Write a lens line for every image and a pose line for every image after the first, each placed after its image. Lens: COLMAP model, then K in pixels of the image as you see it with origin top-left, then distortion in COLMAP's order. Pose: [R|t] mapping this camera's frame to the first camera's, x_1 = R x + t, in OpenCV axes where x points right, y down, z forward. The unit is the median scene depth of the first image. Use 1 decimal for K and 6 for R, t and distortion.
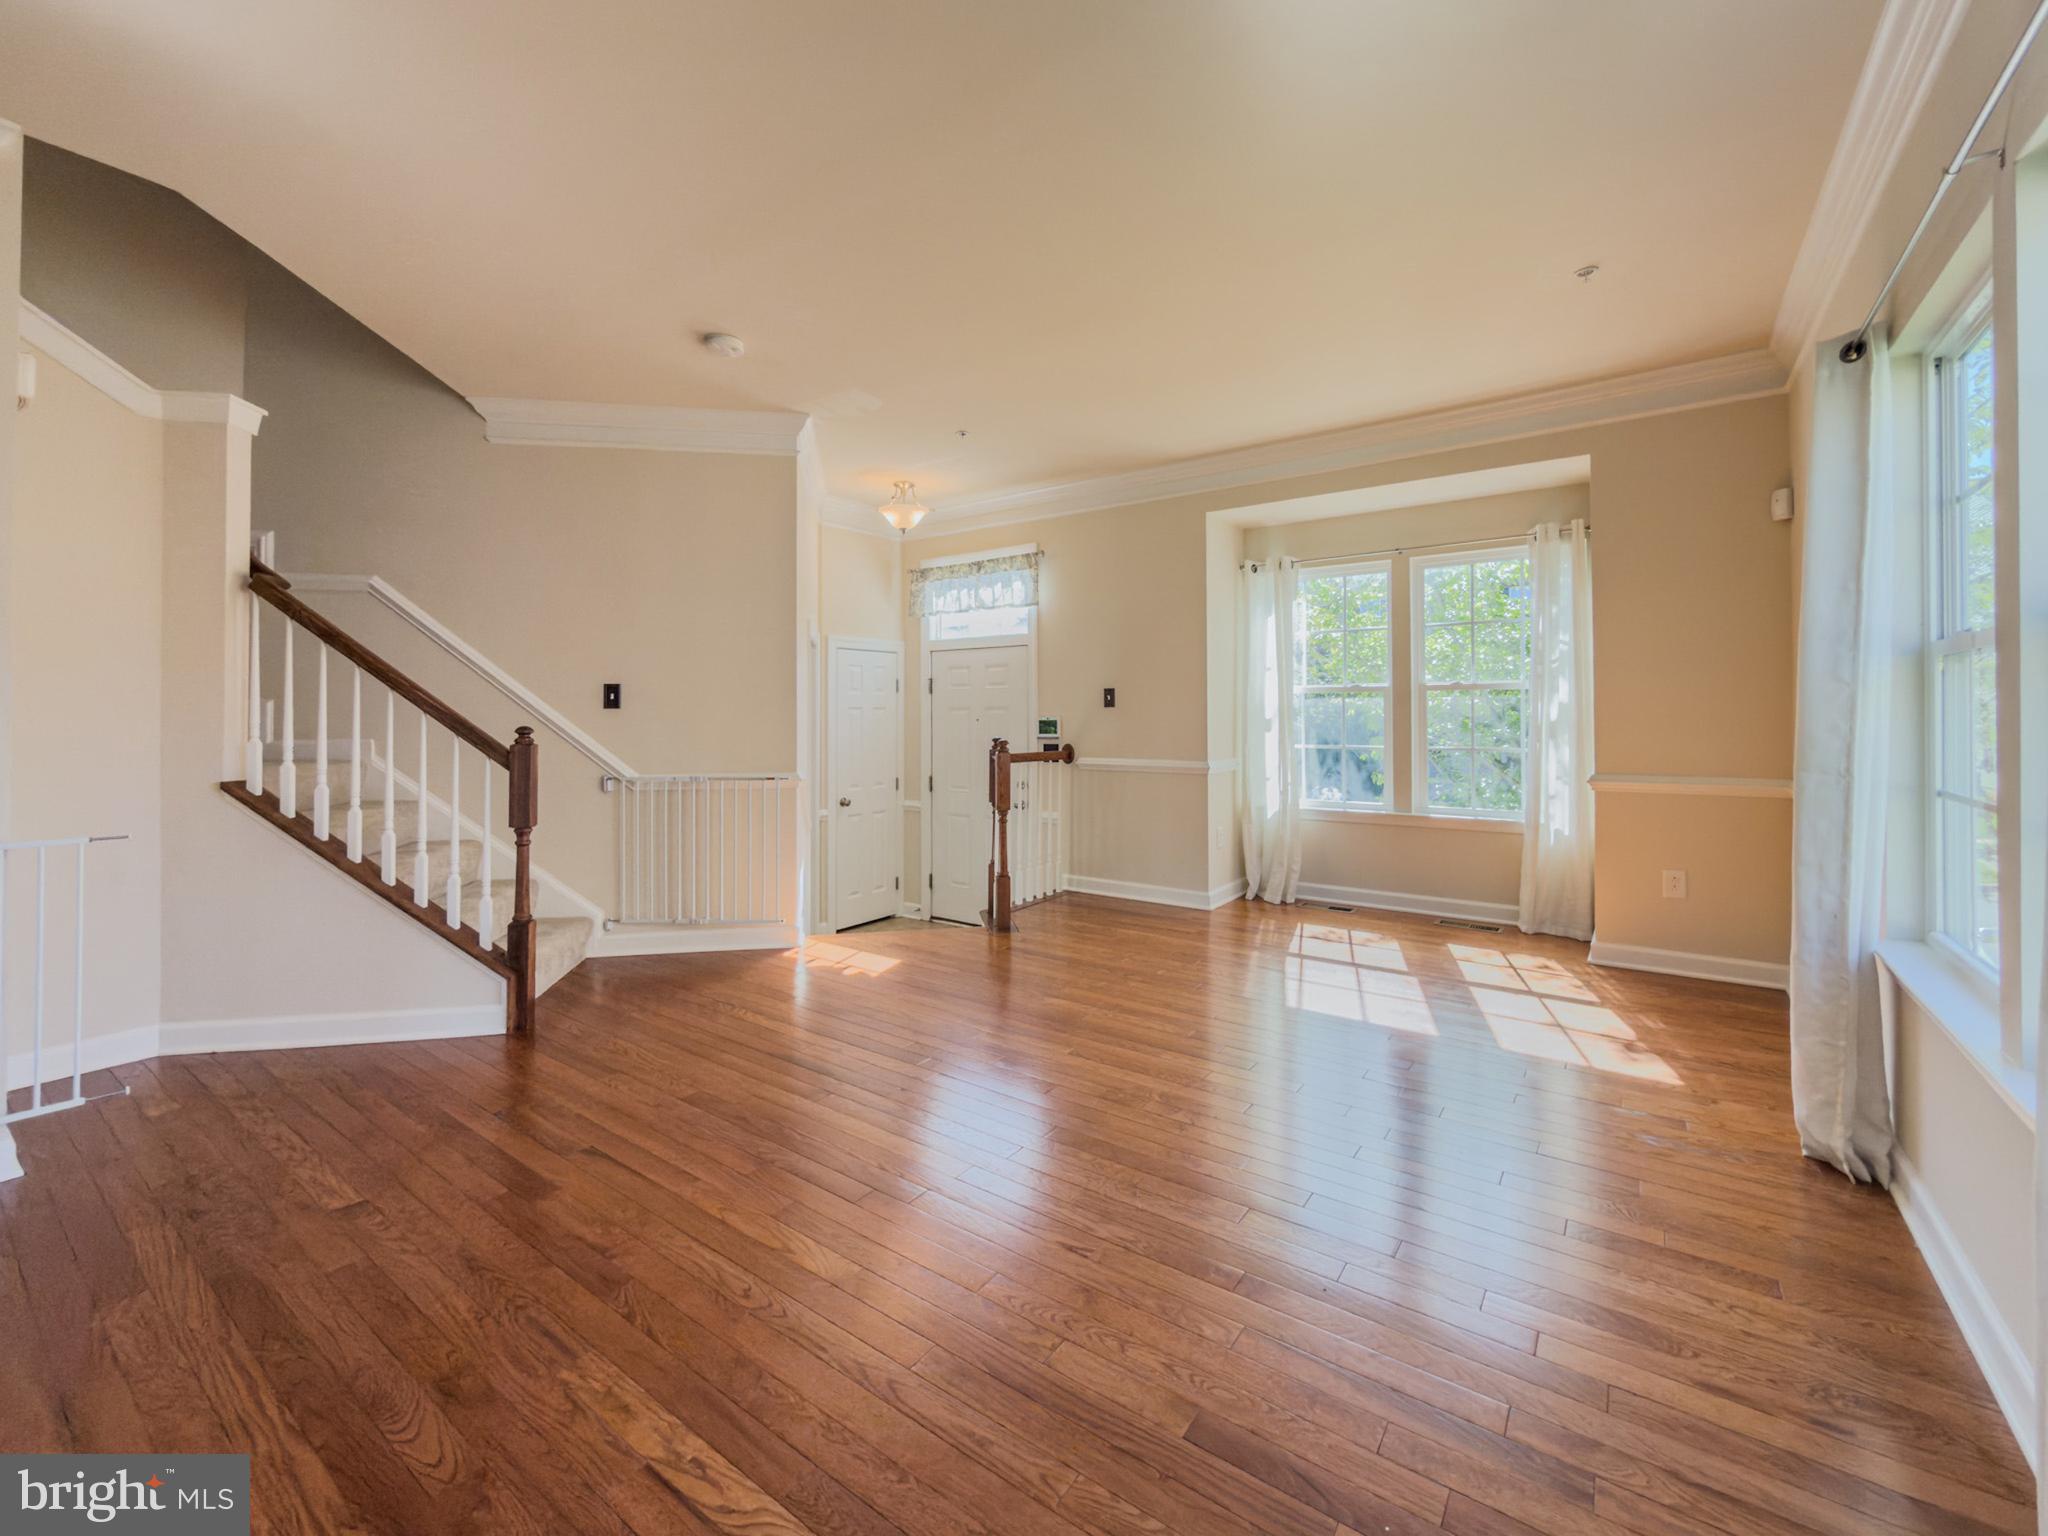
lens RADIAL K [[848.6, 0, 1044.5], [0, 848.6, 706.4], [0, 0, 1]] dist [0.000587, -0.000672]
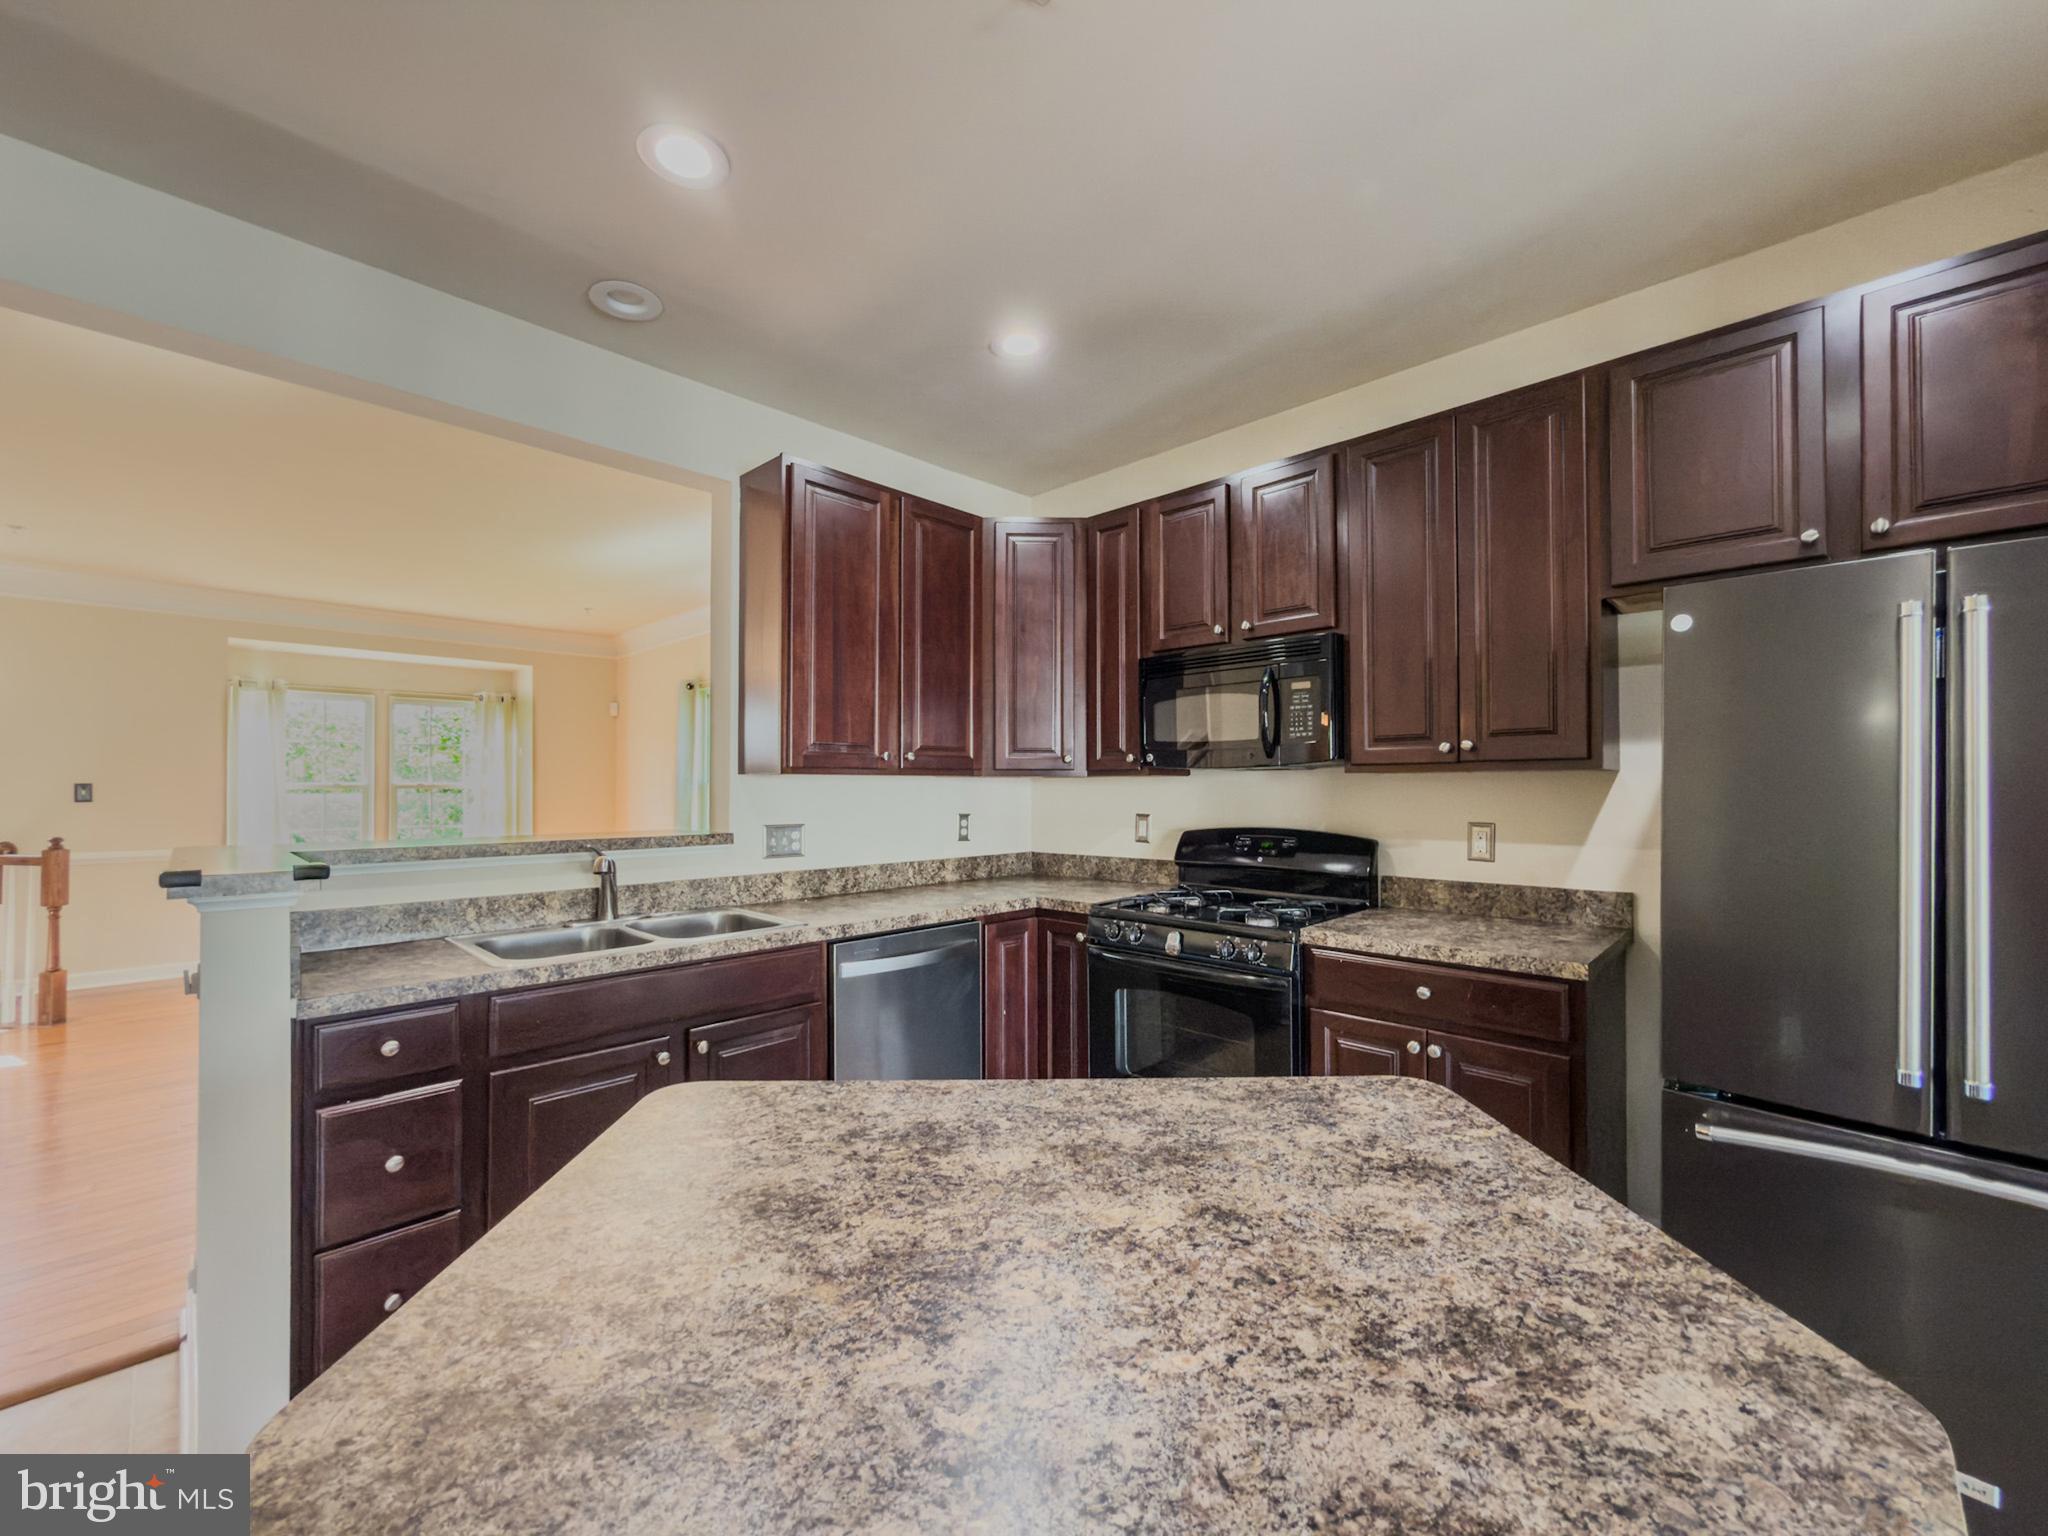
lens RADIAL K [[826.7, 0, 1023.1], [0, 826.7, 781.0], [0, 0, 1]] dist [-0.000943, -0.000348]
pose [[0.150067, 0.011278, 0.988612, -0.820003], [-0.008134, 0.999915, -0.010172, -0.026112], [-0.988642, -0.006514, 0.150146, -0.288942]]
